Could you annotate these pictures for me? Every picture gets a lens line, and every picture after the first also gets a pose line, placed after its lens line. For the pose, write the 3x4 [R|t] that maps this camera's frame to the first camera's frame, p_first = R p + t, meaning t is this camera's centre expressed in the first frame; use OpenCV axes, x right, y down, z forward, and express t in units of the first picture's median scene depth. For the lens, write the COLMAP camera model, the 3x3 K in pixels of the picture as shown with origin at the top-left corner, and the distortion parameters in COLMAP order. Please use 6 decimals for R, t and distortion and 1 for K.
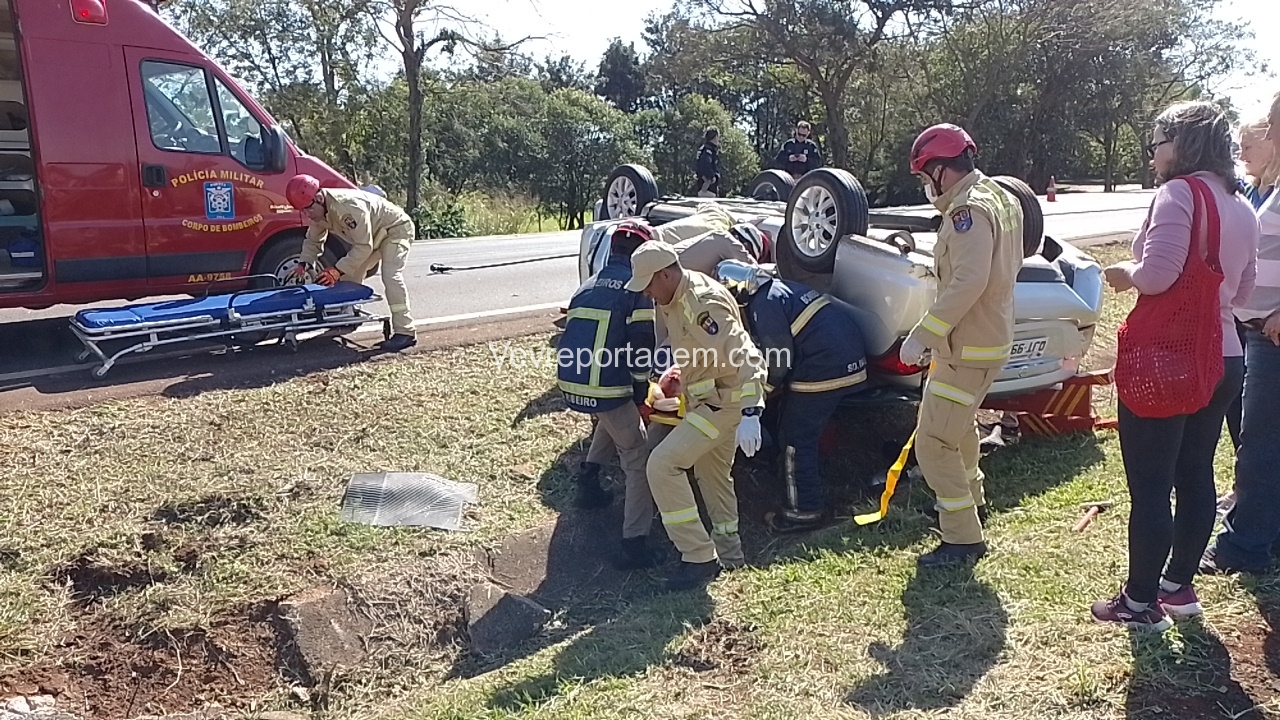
lens RADIAL K [[942.2, 0, 646.6], [0, 942.2, 360.2], [0, 0, 1]] dist [0.067442, -0.098567]
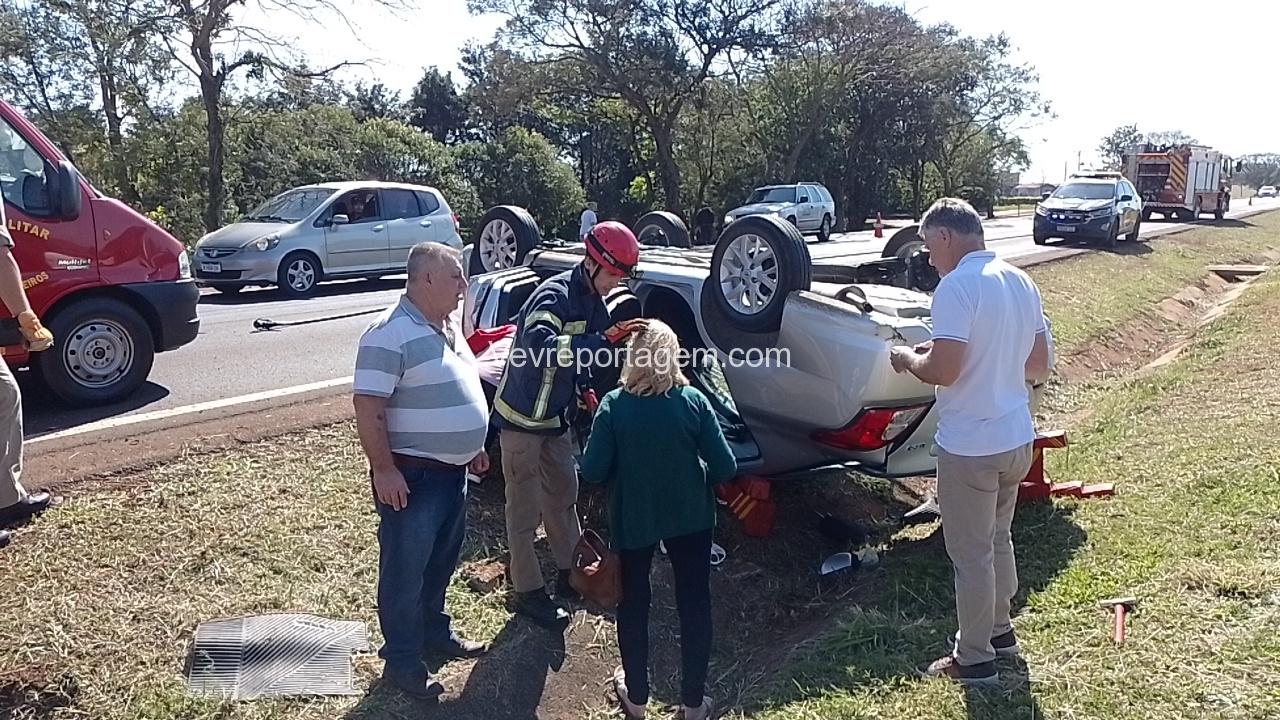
lens RADIAL K [[960.9, 0, 643.5], [0, 960.9, 360.7], [0, 0, 1]] dist [0.052813, -0.078021]
pose [[0.982393, -0.030659, 0.184295, -0.071859], [0.037353, 0.998758, -0.032960, -0.035645], [-0.183056, 0.039264, 0.982318, 0.126092]]
